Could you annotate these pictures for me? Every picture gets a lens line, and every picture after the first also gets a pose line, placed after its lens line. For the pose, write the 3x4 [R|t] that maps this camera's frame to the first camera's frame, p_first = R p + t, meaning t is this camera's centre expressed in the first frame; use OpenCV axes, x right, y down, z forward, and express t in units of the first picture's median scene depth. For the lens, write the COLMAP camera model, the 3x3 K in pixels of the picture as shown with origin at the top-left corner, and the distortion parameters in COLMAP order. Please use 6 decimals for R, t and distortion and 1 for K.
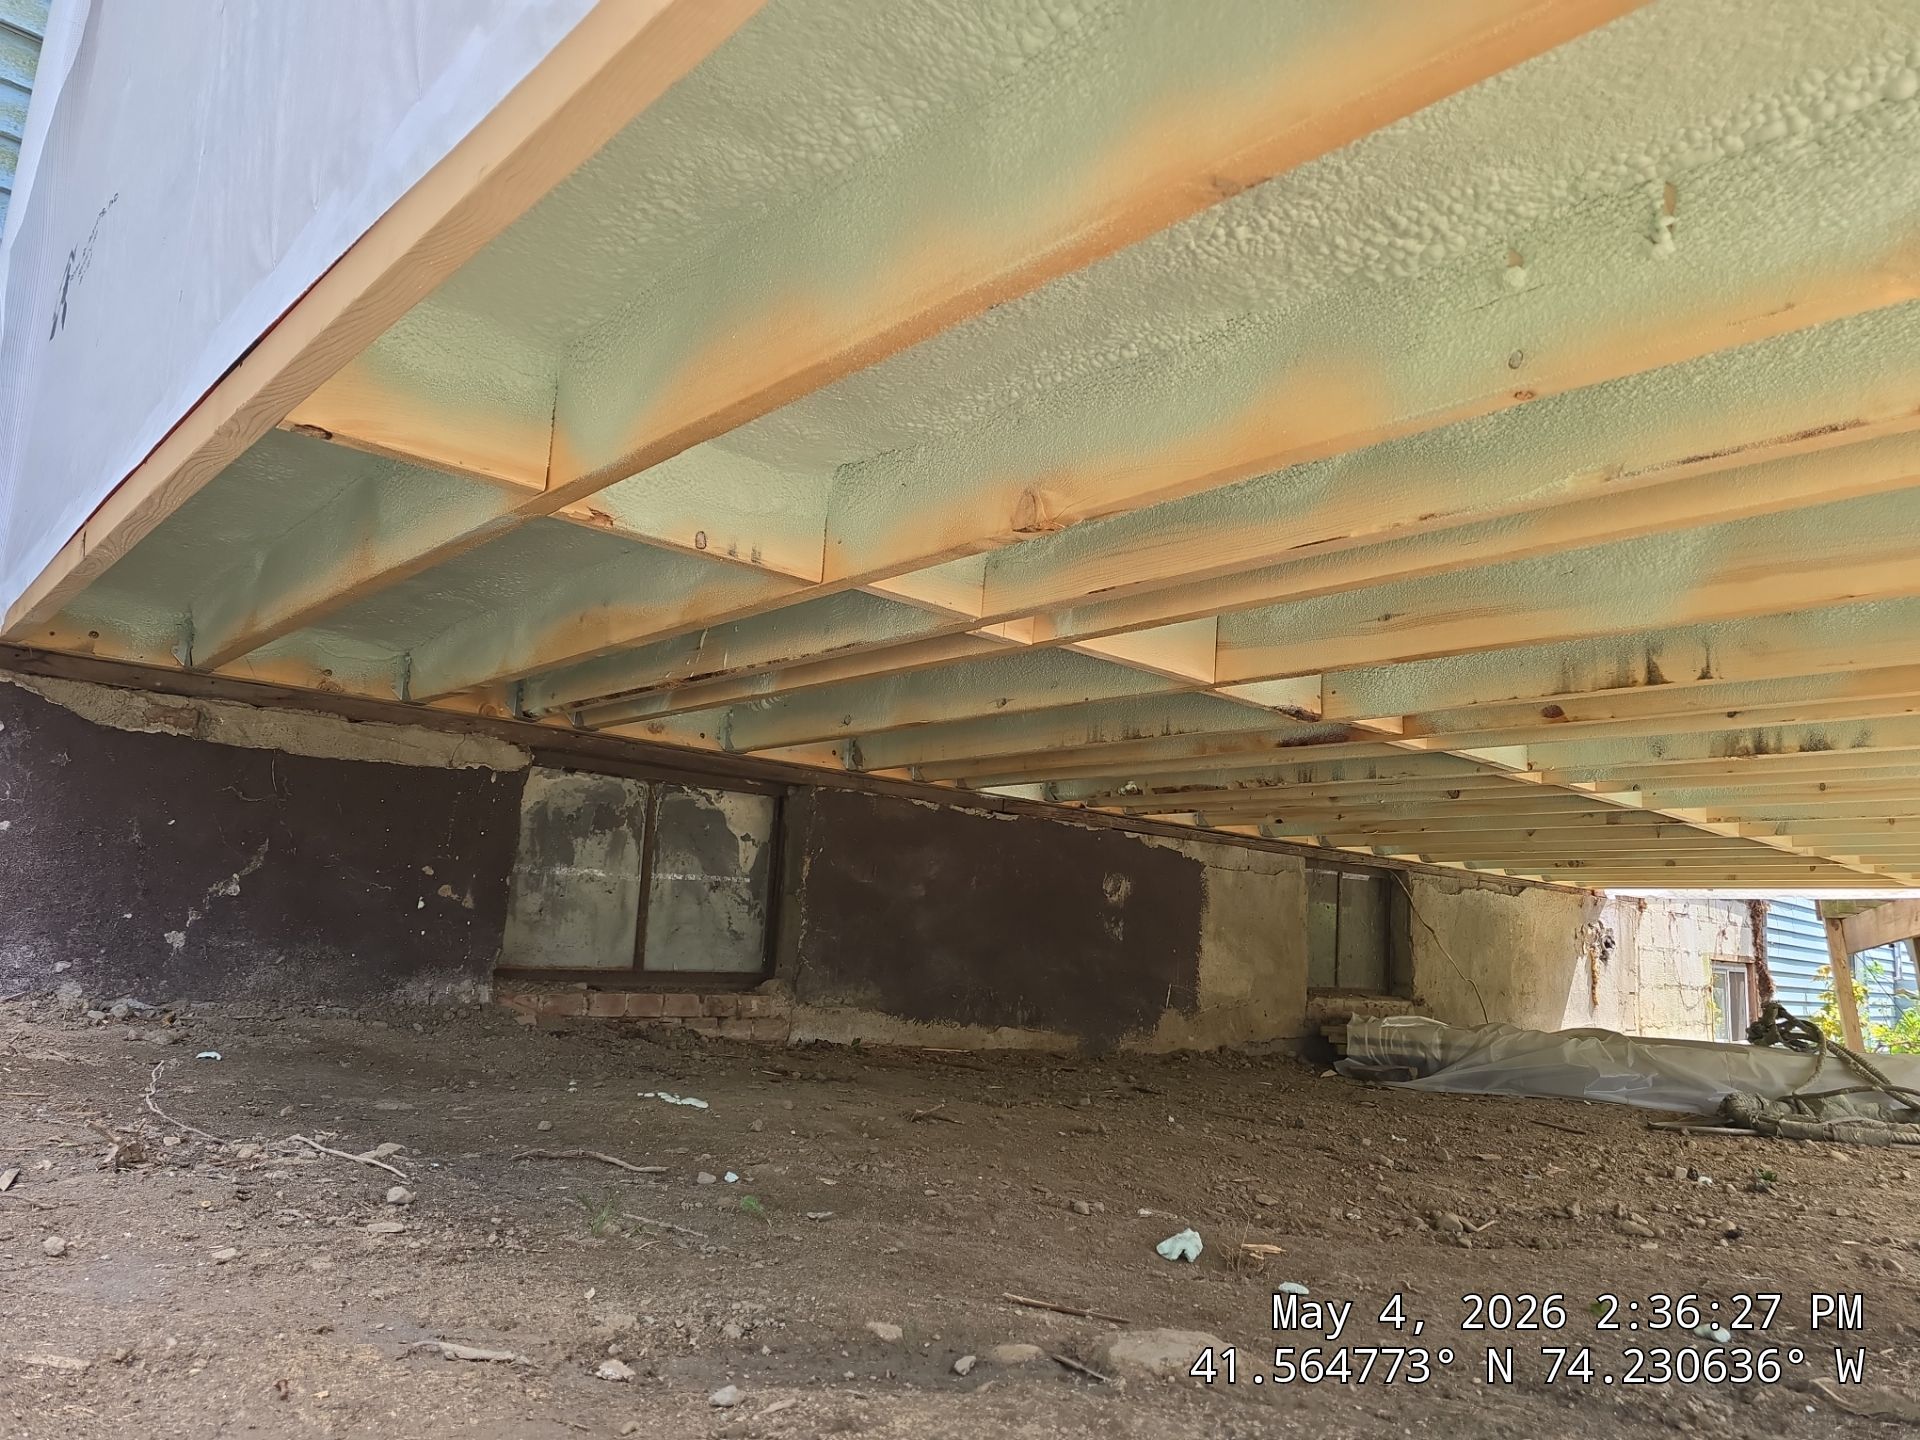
lens RADIAL K [[1280.8, 0, 1006.6], [0, 1280.8, 712.2], [0, 0, 1]] dist [0.085090, -0.090856]
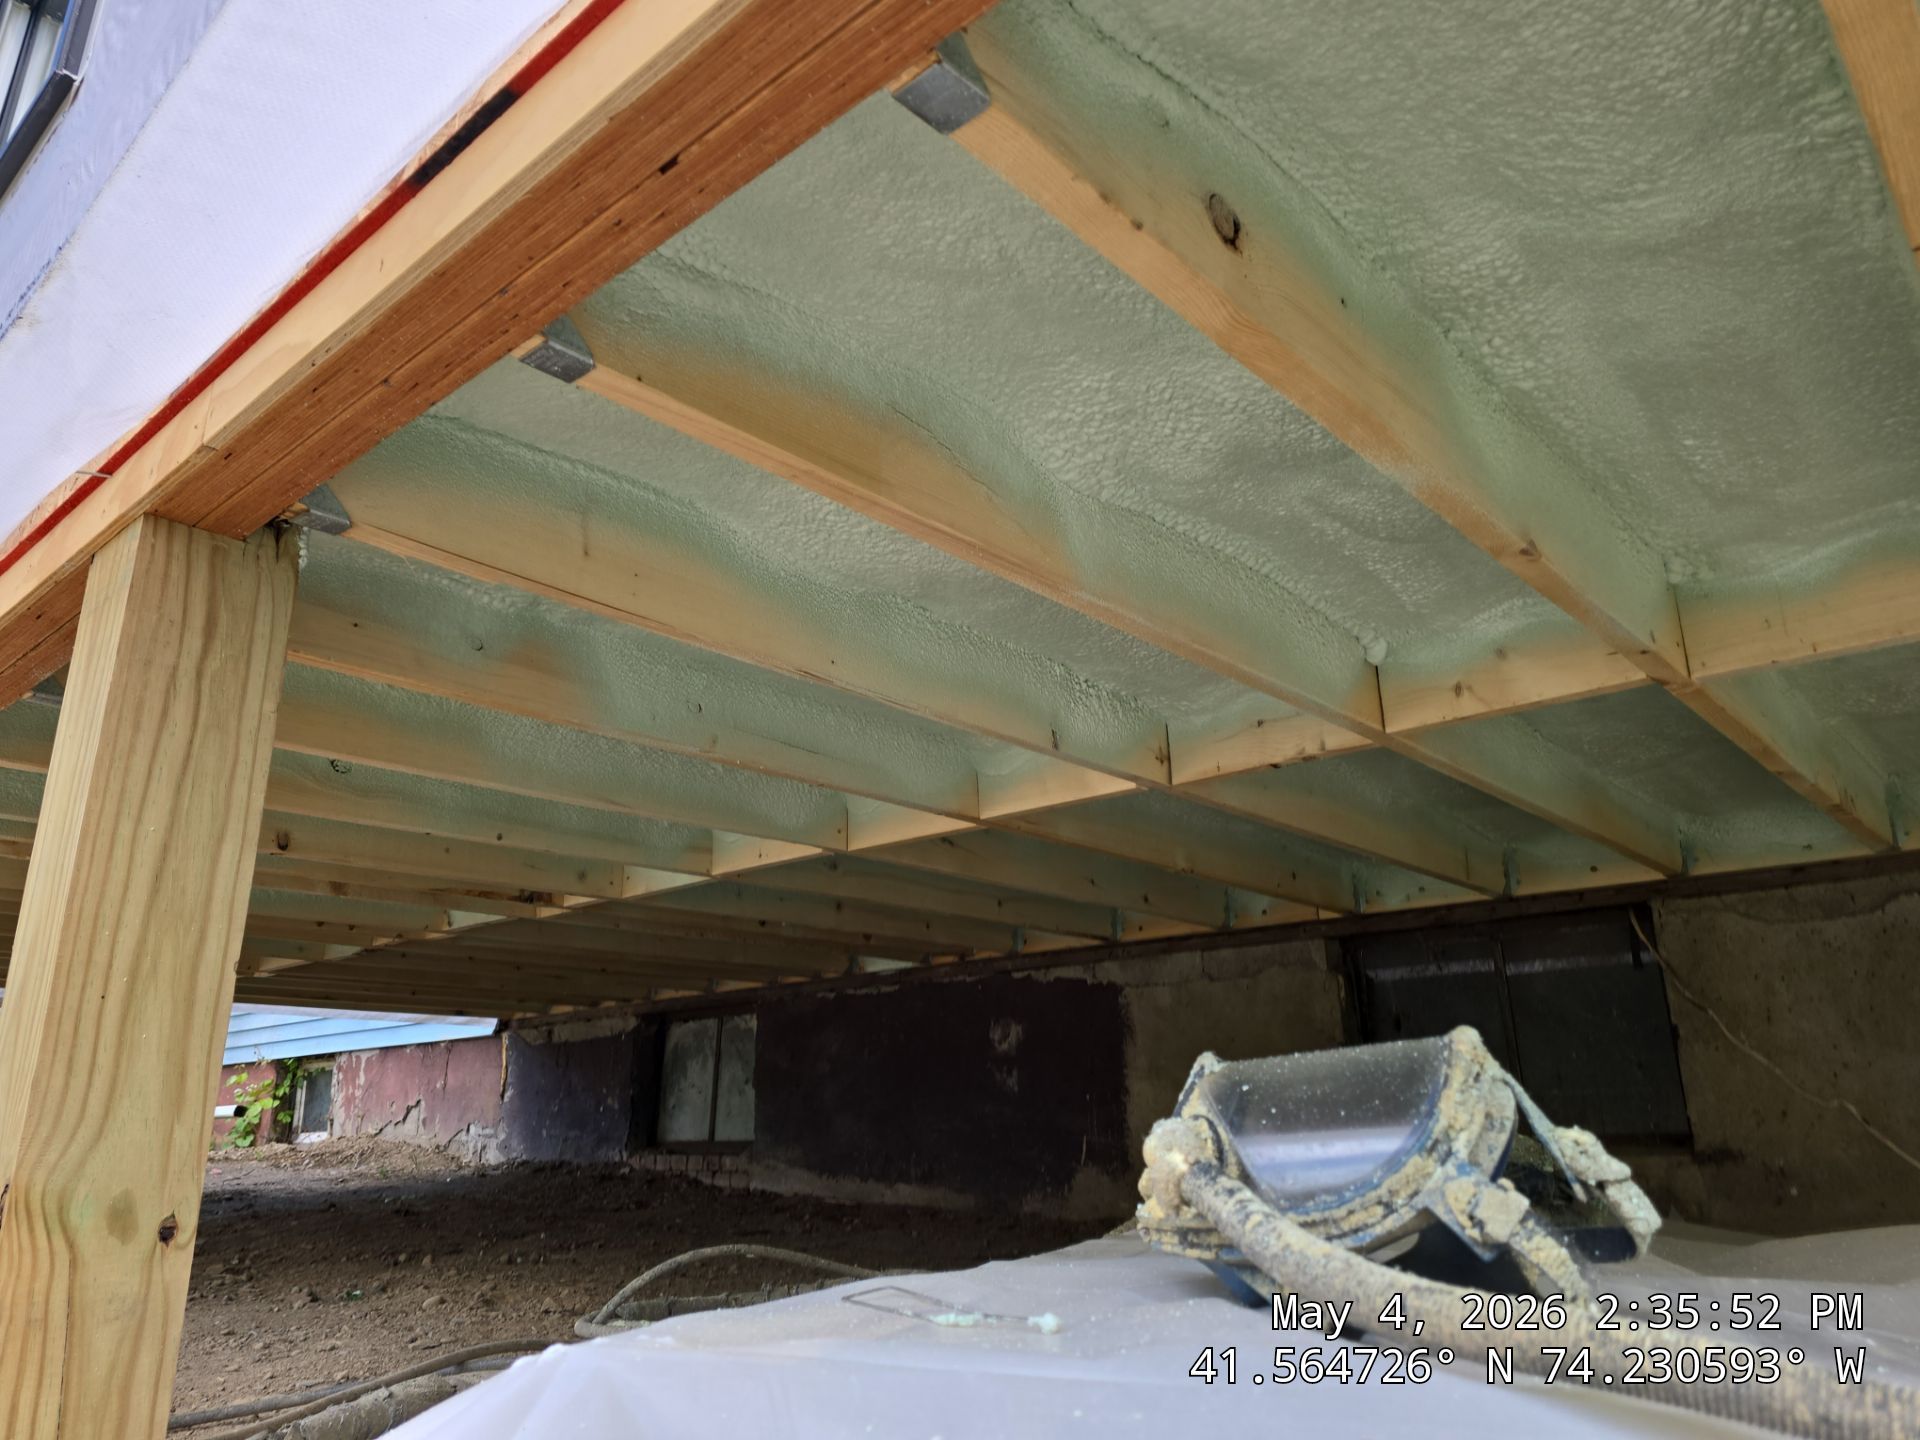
lens RADIAL K [[1340.6, 0, 960.0], [0, 1340.6, 720.0], [0, 0, 1]] dist [0.075808, -0.081443]
pose [[0.076282, -0.343088, -0.936201, 1.154564], [0.188991, 0.926891, -0.324277, 0.250152], [0.979011, -0.152197, 0.135546, 0.912754]]
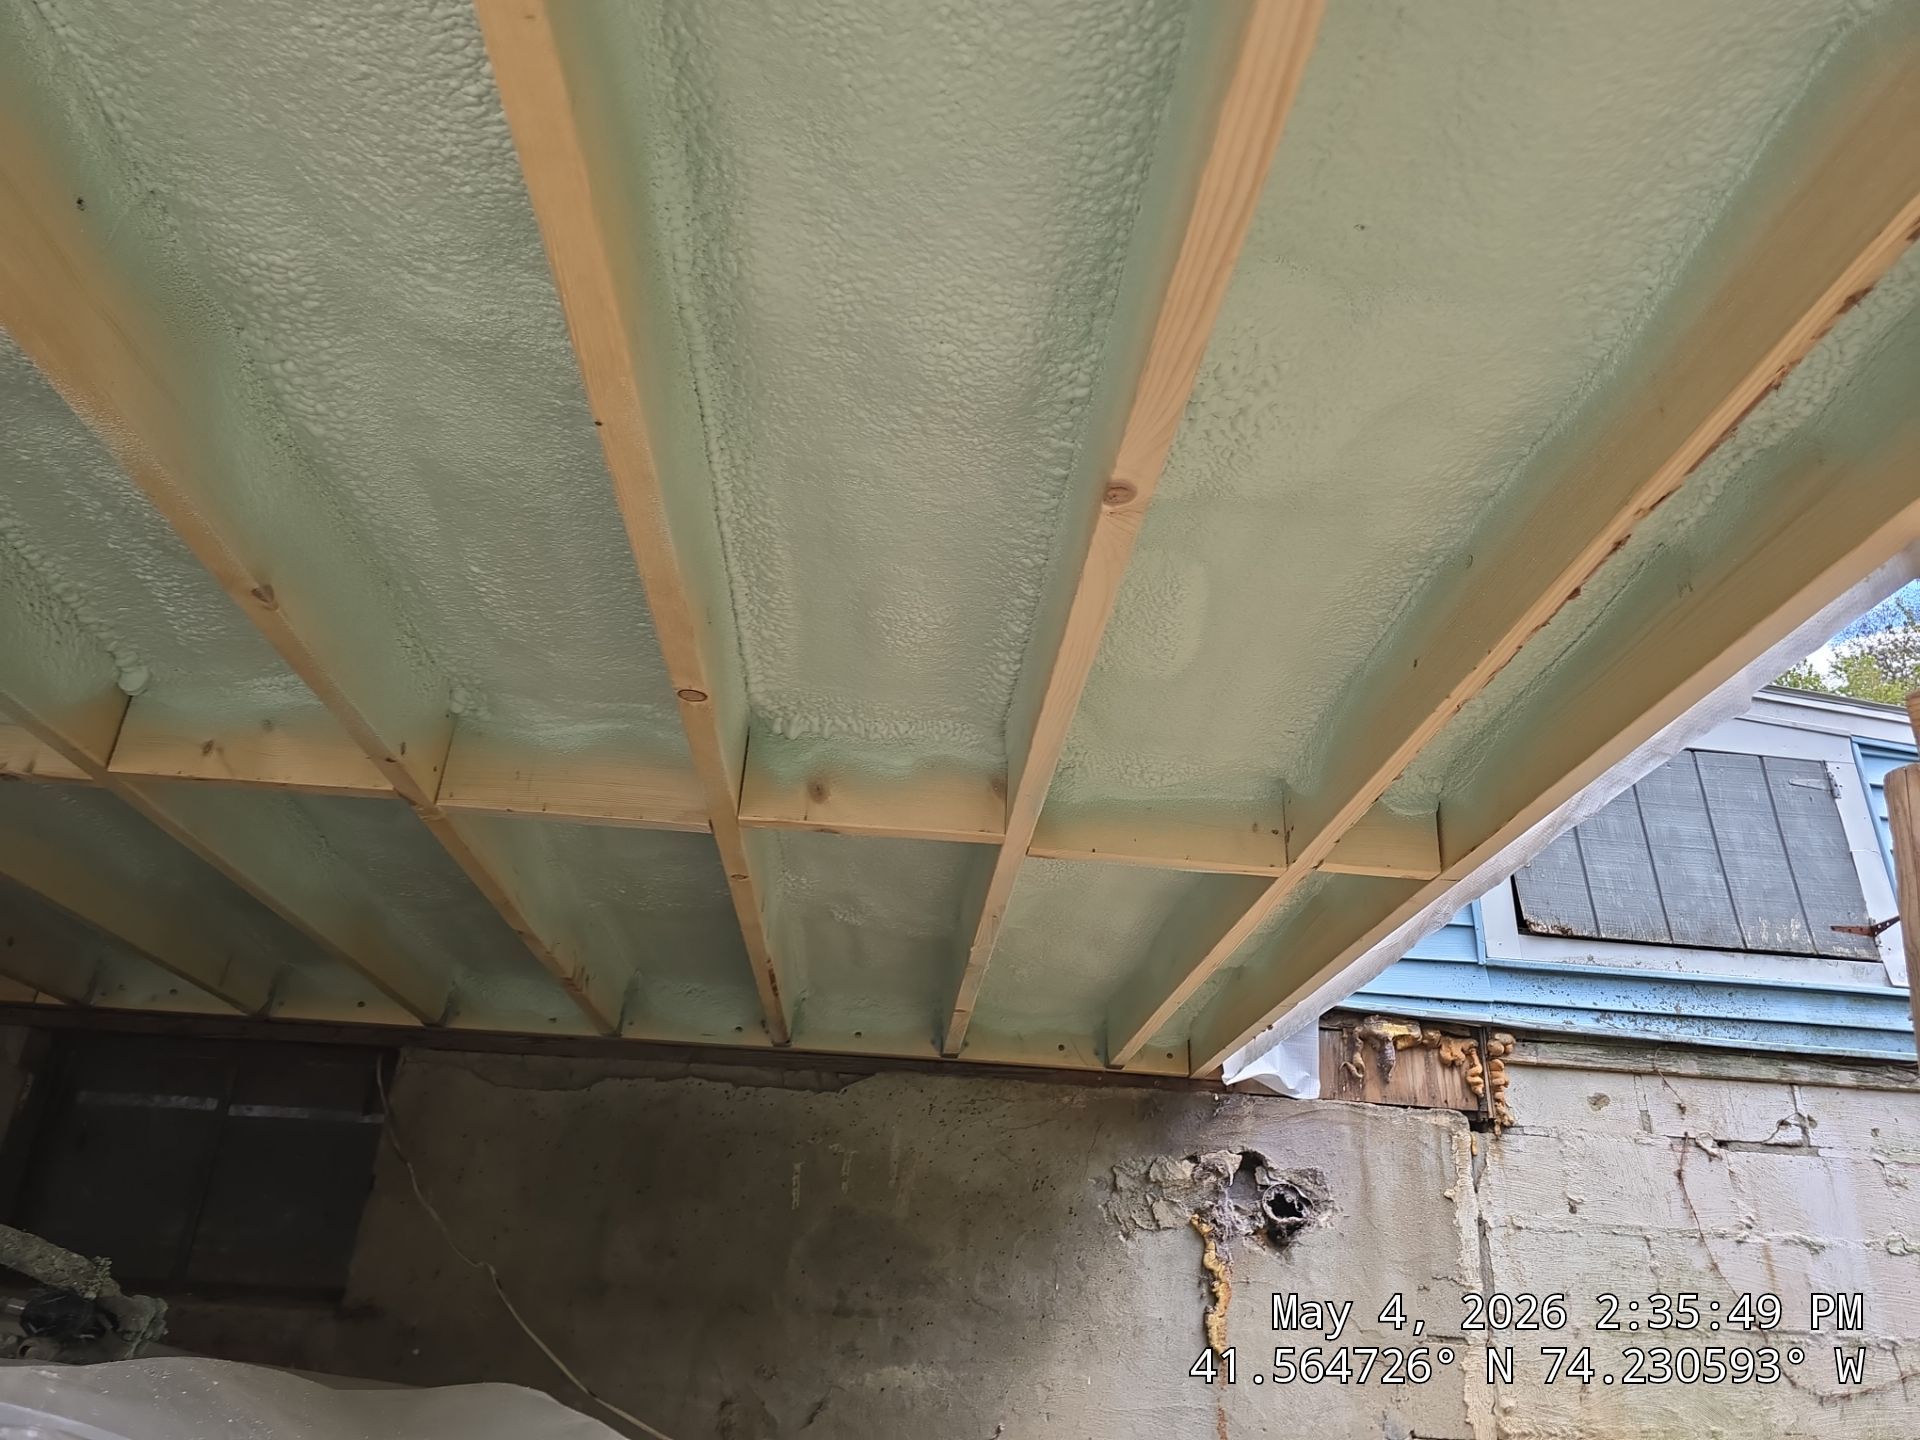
lens RADIAL K [[1317.3, 0, 994.2], [0, 1317.3, 729.7], [0, 0, 1]] dist [0.061205, -0.063279]
pose [[0.778760, -0.275646, -0.563518, 1.162895], [0.100669, 0.941562, -0.321446, 0.276605], [0.619192, 0.193600, 0.760999, 0.983754]]
